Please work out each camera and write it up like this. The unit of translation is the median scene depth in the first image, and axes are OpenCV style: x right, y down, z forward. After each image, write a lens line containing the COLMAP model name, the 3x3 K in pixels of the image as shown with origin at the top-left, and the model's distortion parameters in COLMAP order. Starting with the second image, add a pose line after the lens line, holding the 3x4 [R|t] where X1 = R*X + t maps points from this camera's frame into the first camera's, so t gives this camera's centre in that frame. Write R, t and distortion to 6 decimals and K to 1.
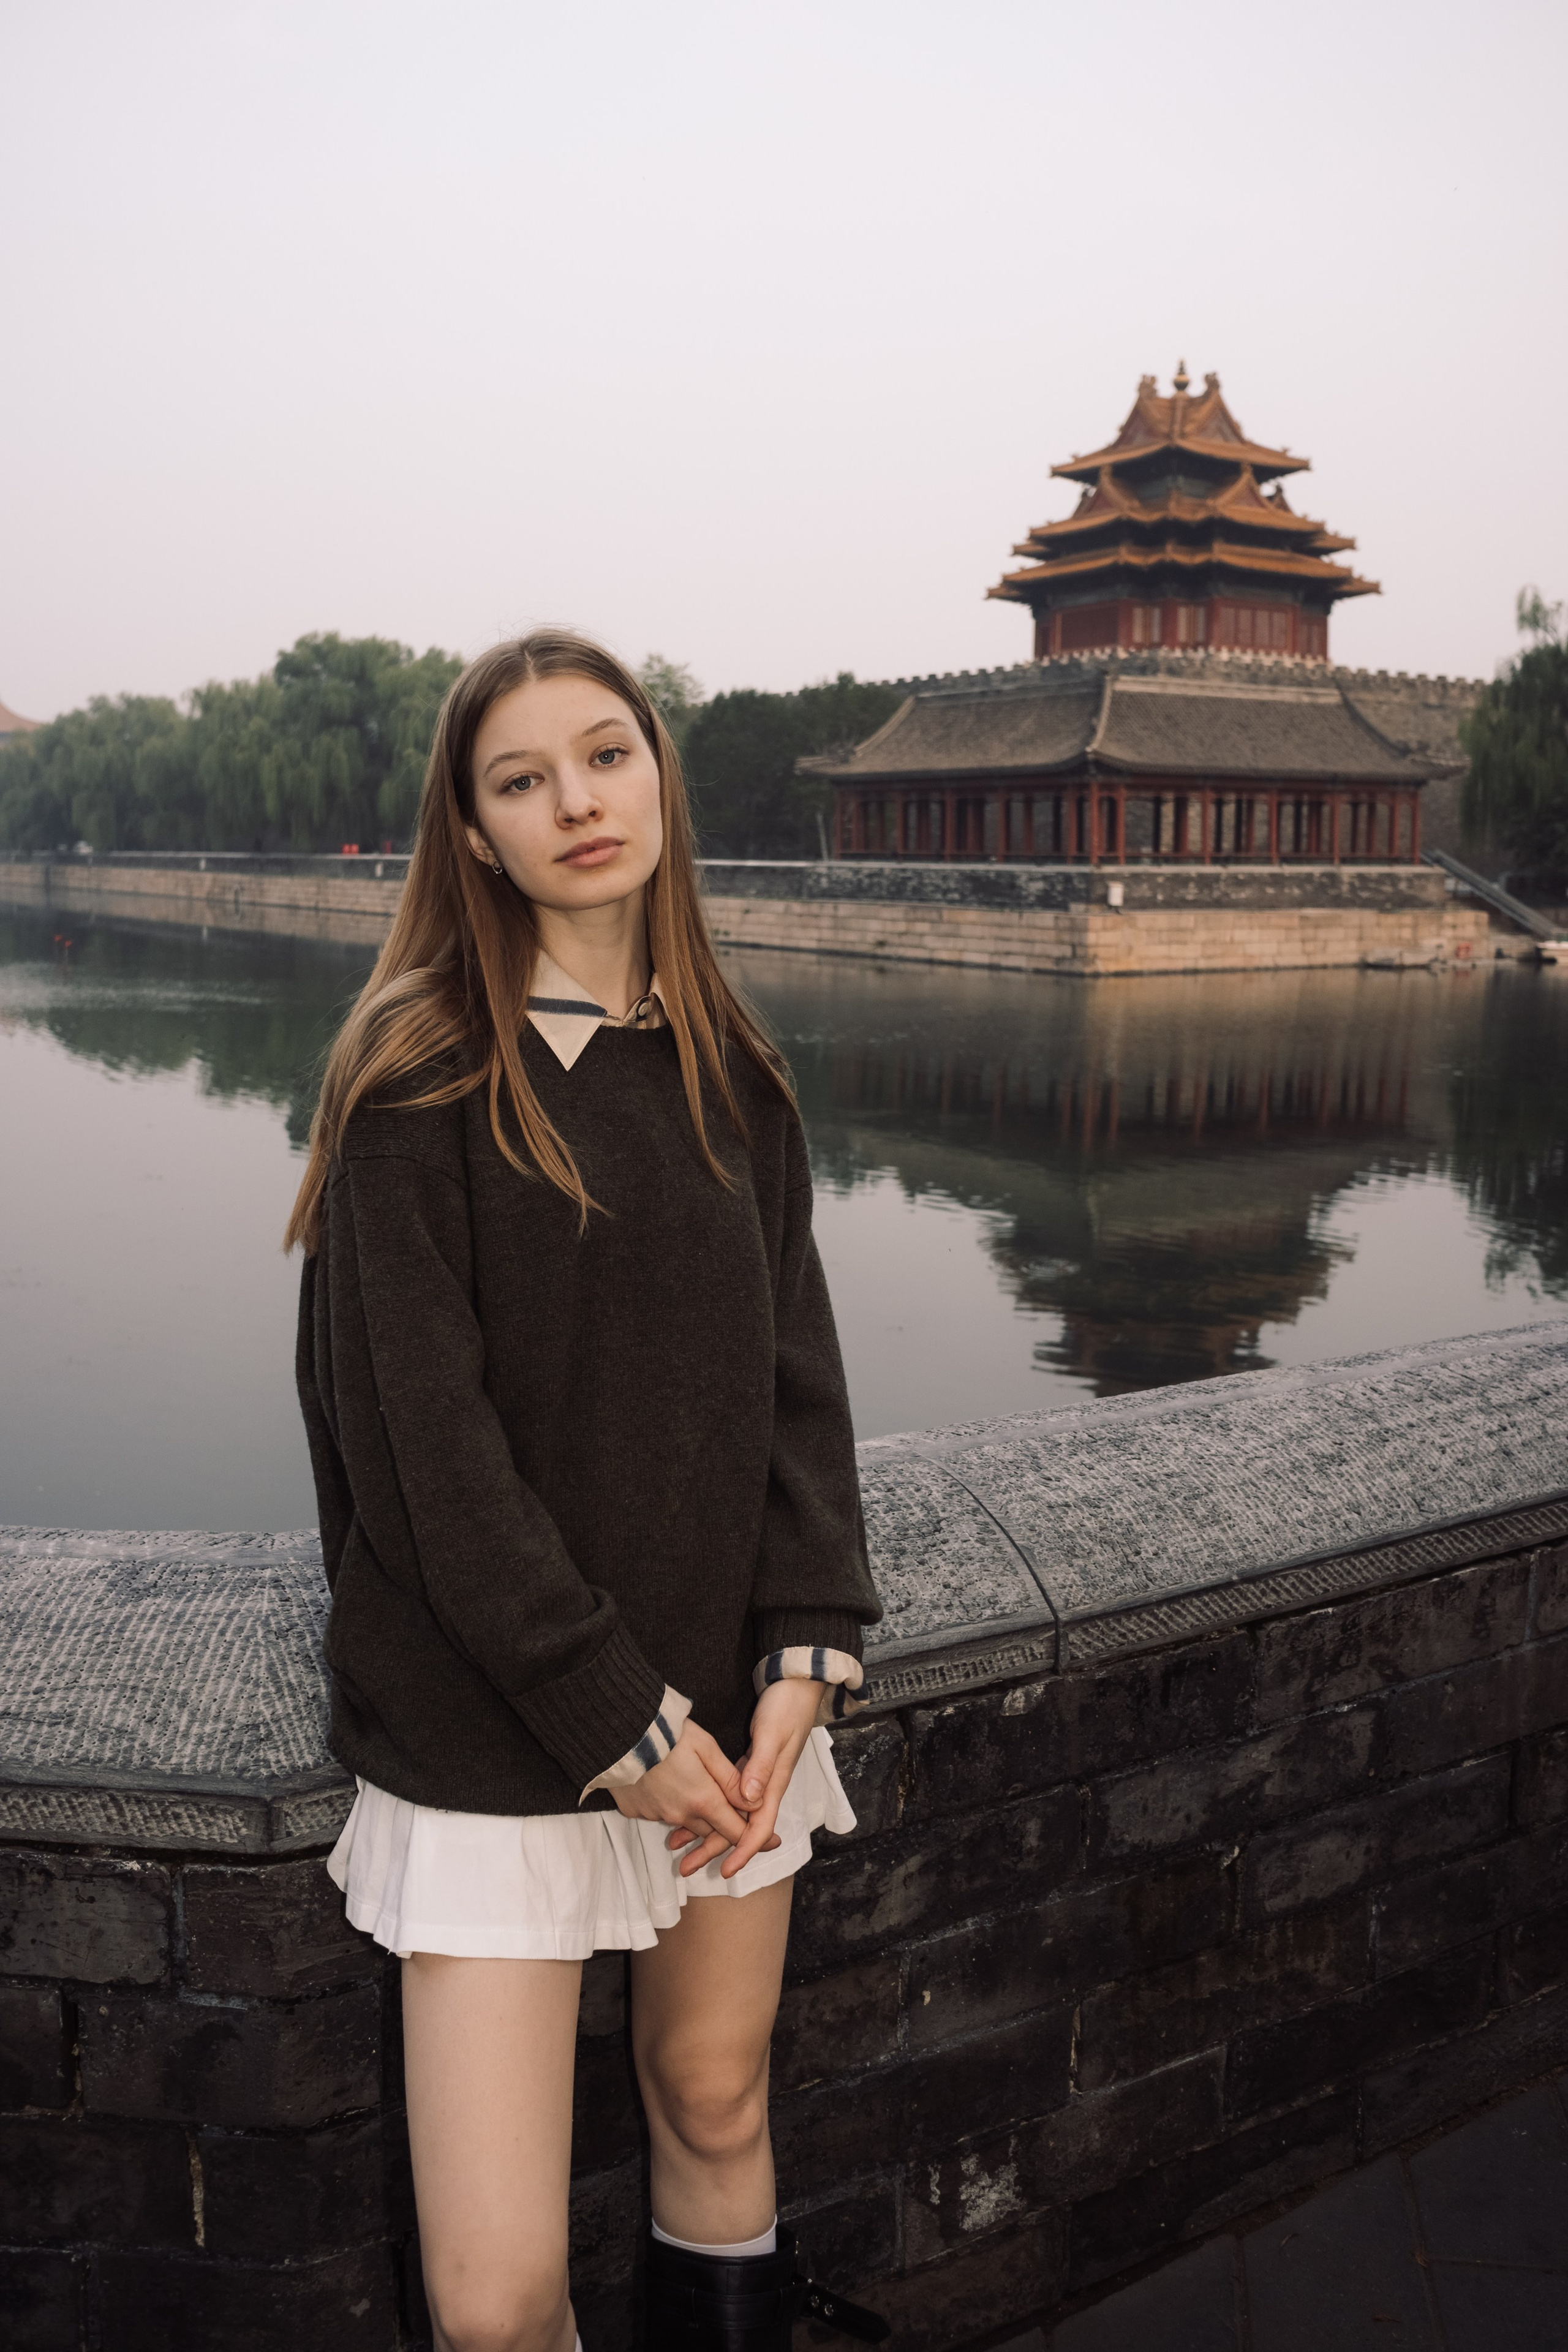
lens RADIAL K [[2039.2, 0, 773.0], [0, 2039.2, 1161.3], [0, 0, 1]] dist [-0.138176, 0.128979]
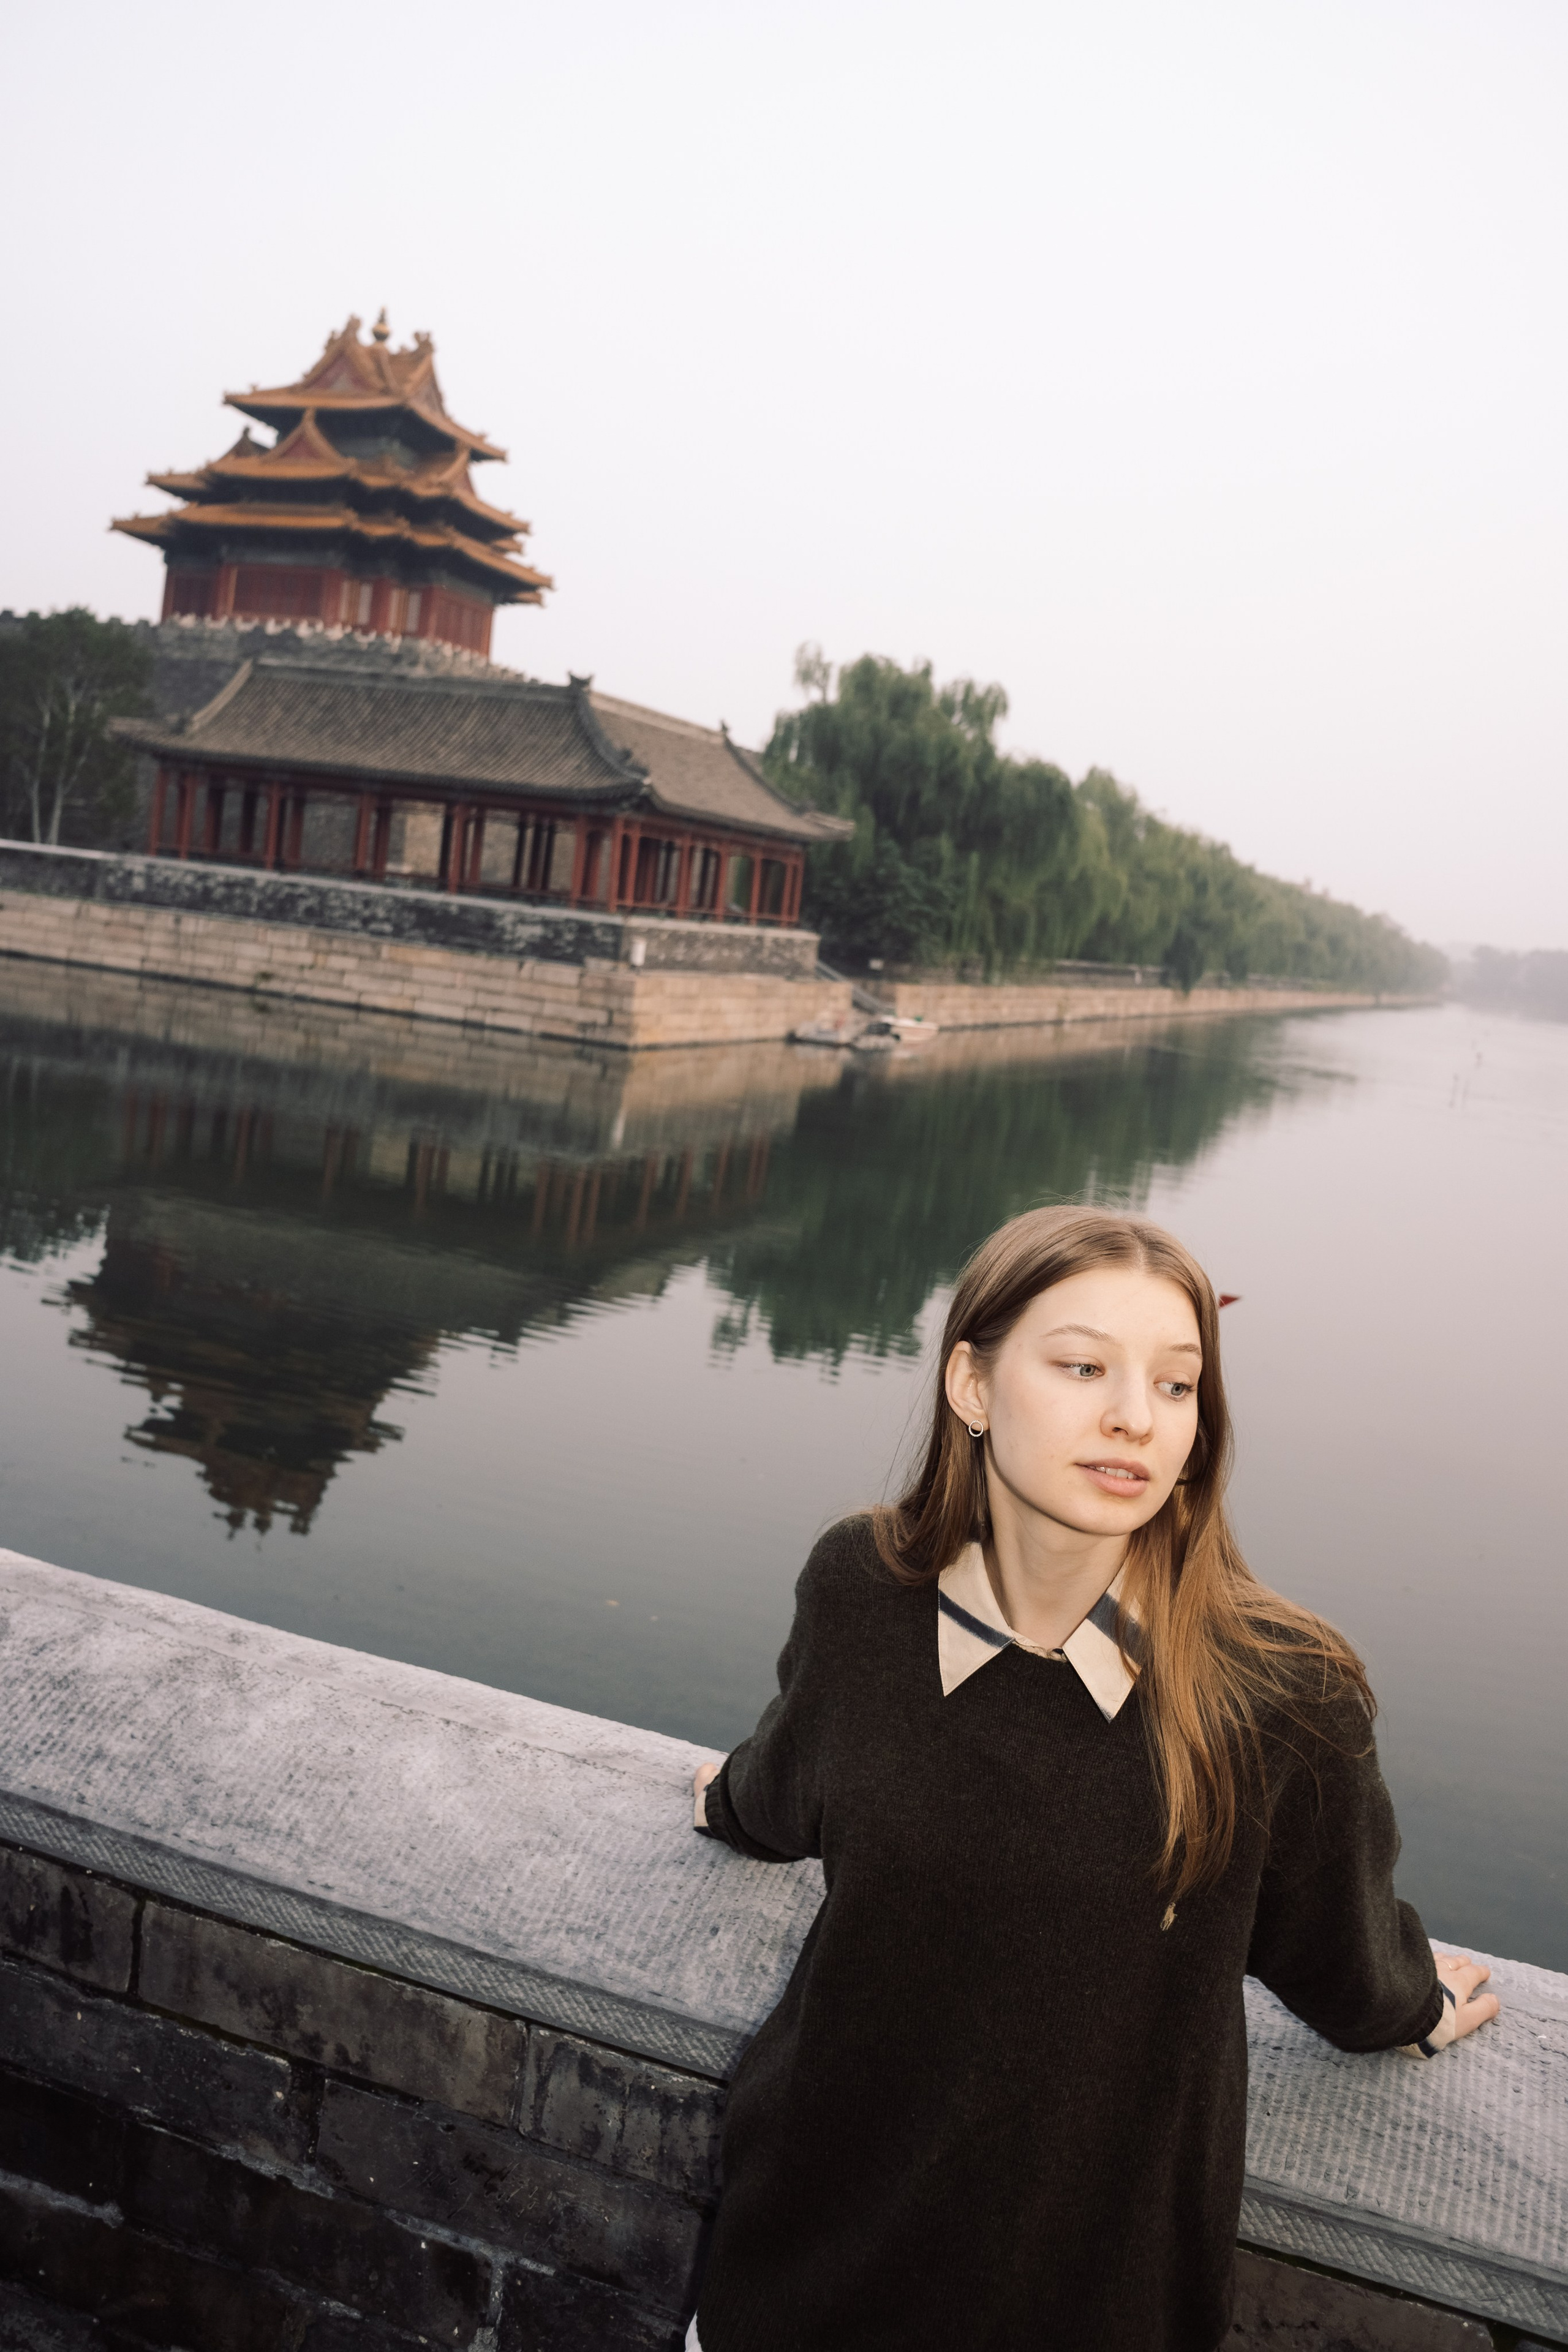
lens RADIAL K [[2039.2, 0, 773.0], [0, 2039.2, 1161.3], [0, 0, 1]] dist [-0.138176, 0.128979]
pose [[0.766825, 0.013617, 0.641712, -0.292573], [-0.024372, 0.999672, 0.007912, -0.045170], [-0.641394, -0.021707, 0.766905, 0.266477]]
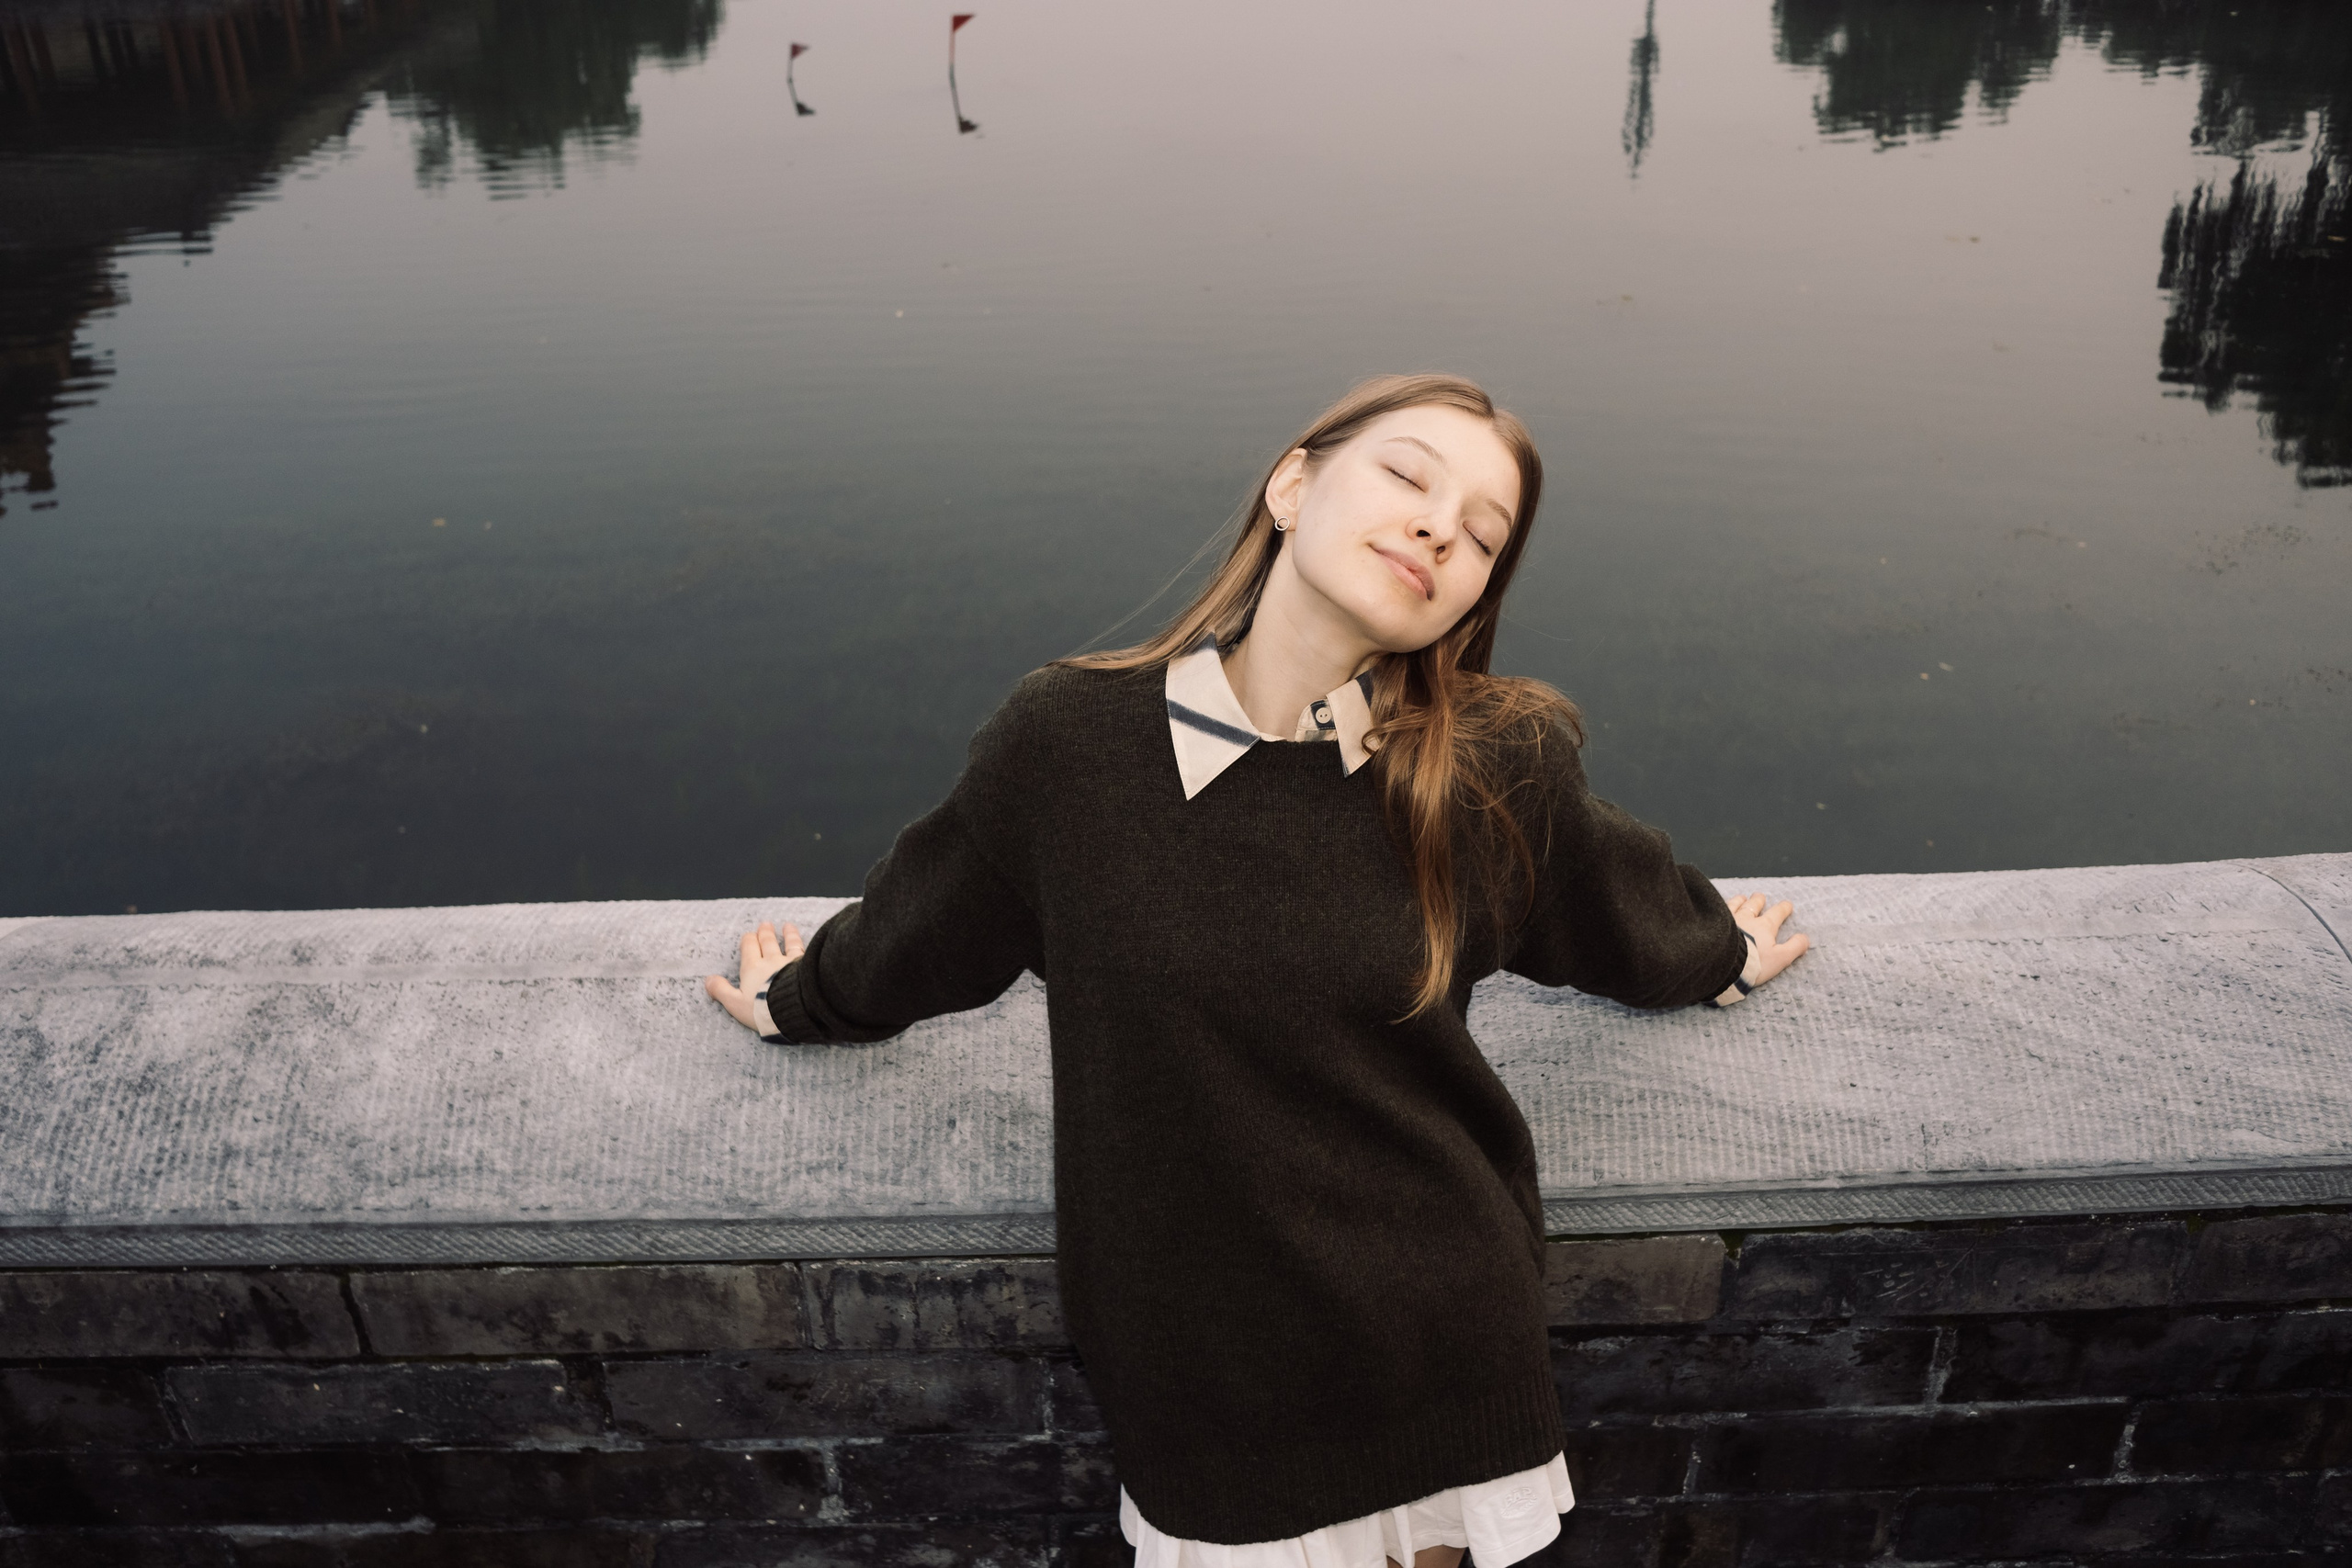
lens RADIAL K [[2039.0, 0, 1156.9], [0, 2039.0, 798.9], [0, 0, 1]] dist [-0.138176, 0.128979]
pose [[0.502478, -0.463042, 0.730142, -0.292227], [0.156713, 0.879285, 0.449777, -0.049408], [-0.850268, -0.111580, 0.514386, 0.270833]]
